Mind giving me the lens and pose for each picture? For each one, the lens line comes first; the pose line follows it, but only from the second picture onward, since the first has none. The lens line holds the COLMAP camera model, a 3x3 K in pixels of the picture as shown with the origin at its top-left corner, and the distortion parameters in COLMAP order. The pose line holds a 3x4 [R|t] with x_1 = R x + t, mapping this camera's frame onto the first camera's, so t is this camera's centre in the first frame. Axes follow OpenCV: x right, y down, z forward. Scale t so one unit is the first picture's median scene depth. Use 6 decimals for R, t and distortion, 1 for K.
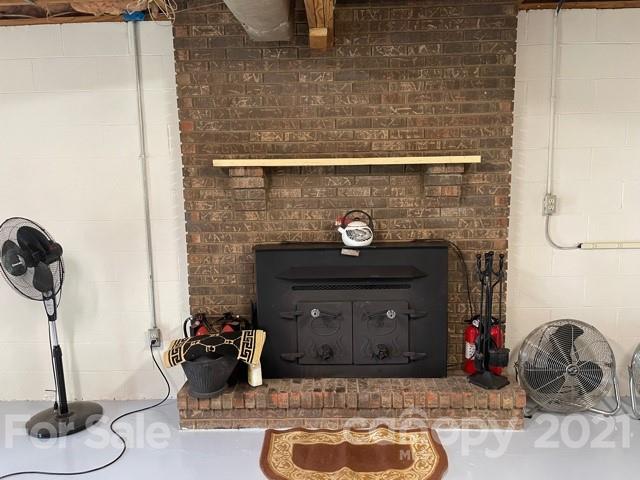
lens RADIAL K [[484.0, 0, 318.2], [0, 484.0, 239.8], [0, 0, 1]] dist [0.072858, -0.096144]
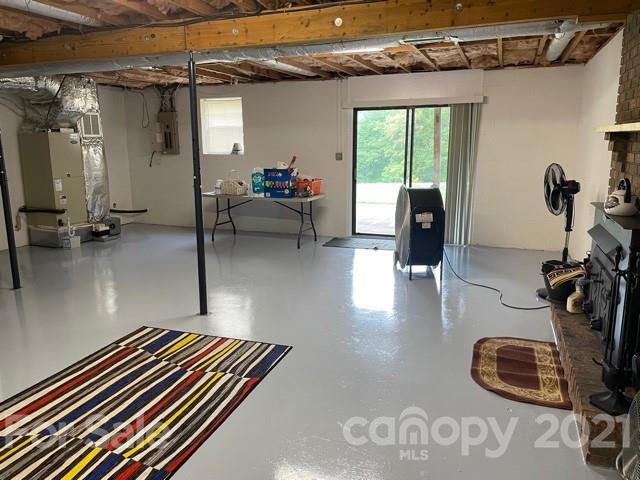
lens RADIAL K [[484.0, 0, 318.9], [0, 484.0, 238.8], [0, 0, 1]] dist [0.072858, -0.096144]
pose [[-0.316801, 0.215996, -0.923571, 1.167109], [-0.117482, 0.957291, 0.264181, -0.132147], [0.941188, 0.192196, -0.277895, 0.690430]]
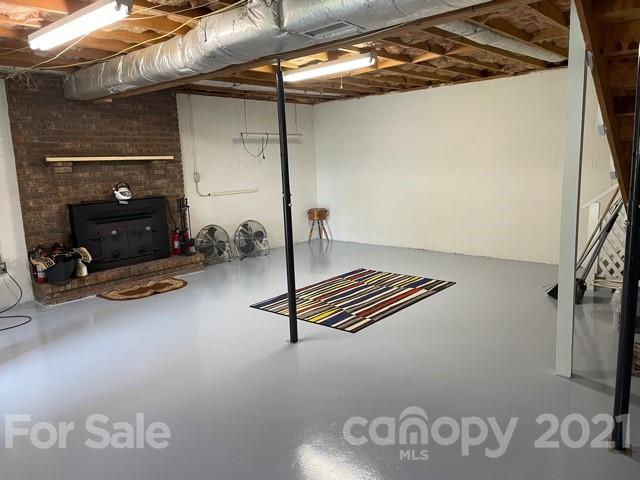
lens RADIAL K [[484.0, 0, 319.7], [0, 484.0, 240.9], [0, 0, 1]] dist [0.072858, -0.096144]
pose [[0.639340, -0.133016, 0.757331, -0.969767], [0.129465, 0.989484, 0.064496, 0.157343], [-0.757946, 0.056813, 0.649838, -0.952203]]
